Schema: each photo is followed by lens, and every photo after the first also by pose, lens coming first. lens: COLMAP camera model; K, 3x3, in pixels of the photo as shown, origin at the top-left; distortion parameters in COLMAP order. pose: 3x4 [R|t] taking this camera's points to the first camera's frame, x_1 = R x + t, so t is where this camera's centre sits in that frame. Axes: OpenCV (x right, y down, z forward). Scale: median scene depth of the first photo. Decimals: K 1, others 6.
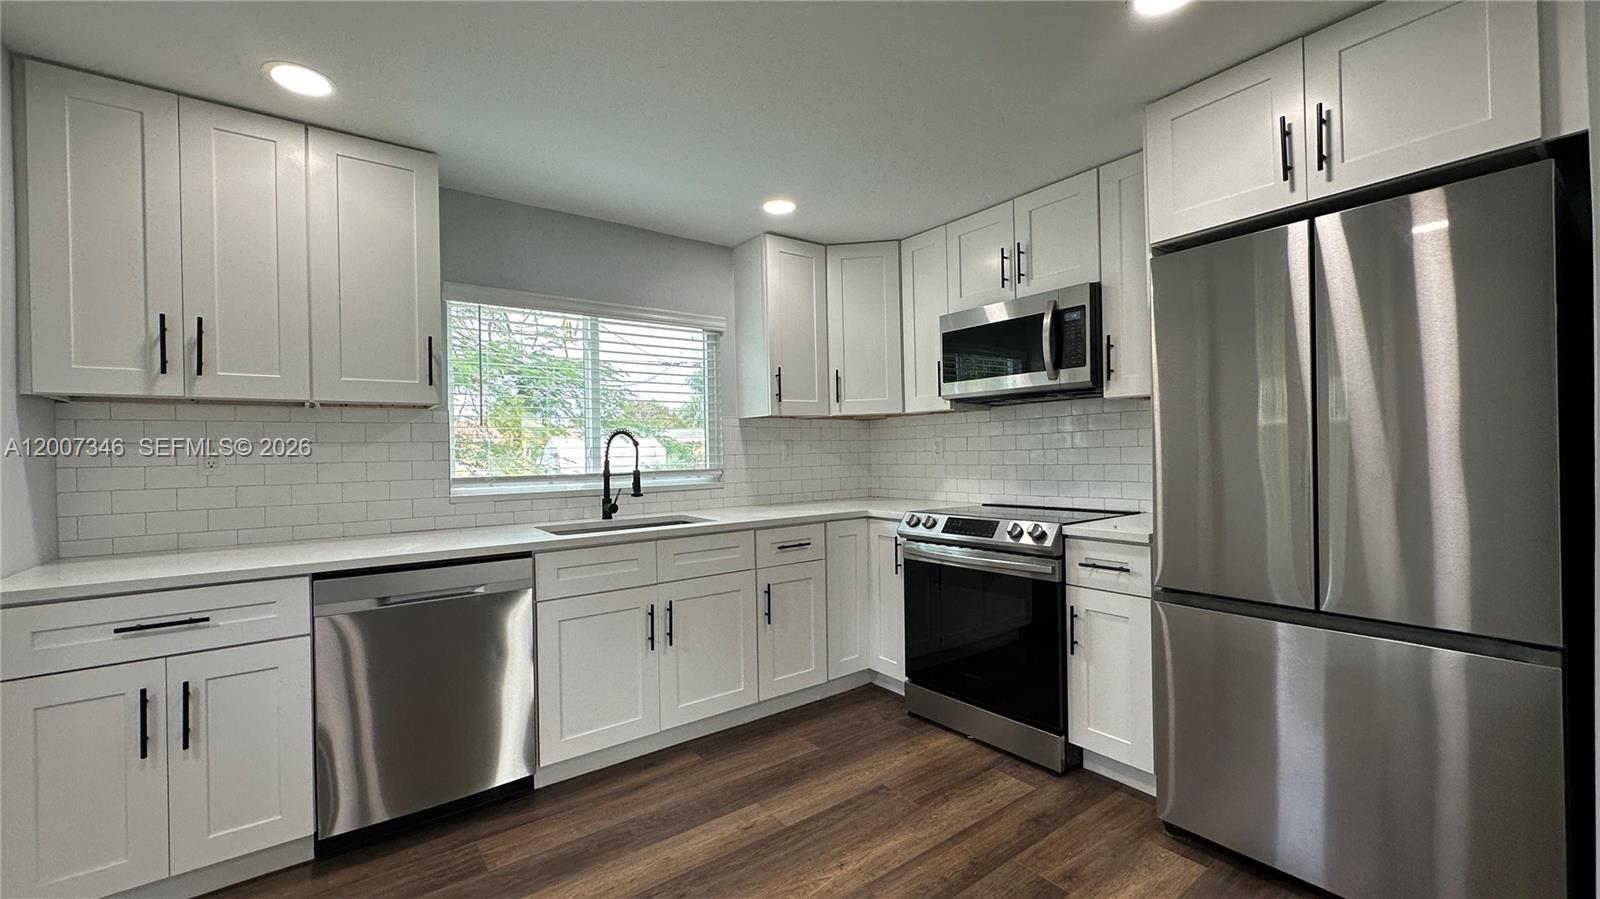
lens RADIAL K [[633.7, 0, 804.1], [0, 633.7, 450.9], [0, 0, 1]] dist [-0.002668, 0.001261]
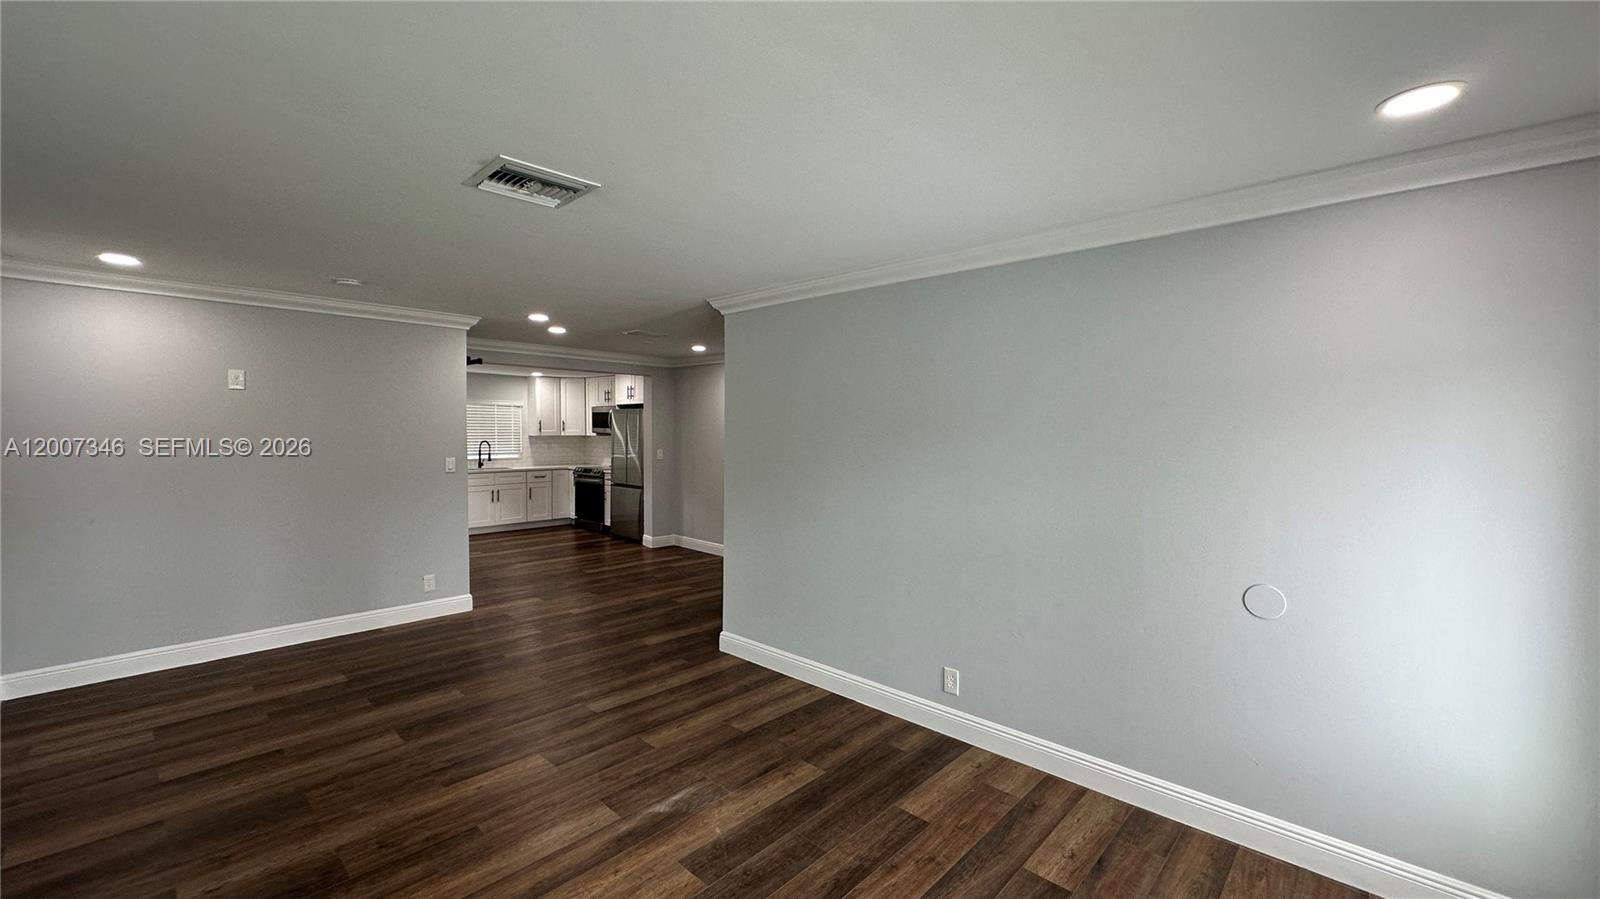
lens RADIAL K [[633.7, 0, 806.4], [0, 633.7, 444.8], [0, 0, 1]] dist [-0.002668, 0.001261]
pose [[0.982997, 0.023761, 0.182075, 0.787952], [-0.029311, 0.999182, 0.027854, -0.158913], [-0.181265, -0.032717, 0.982890, -2.649450]]
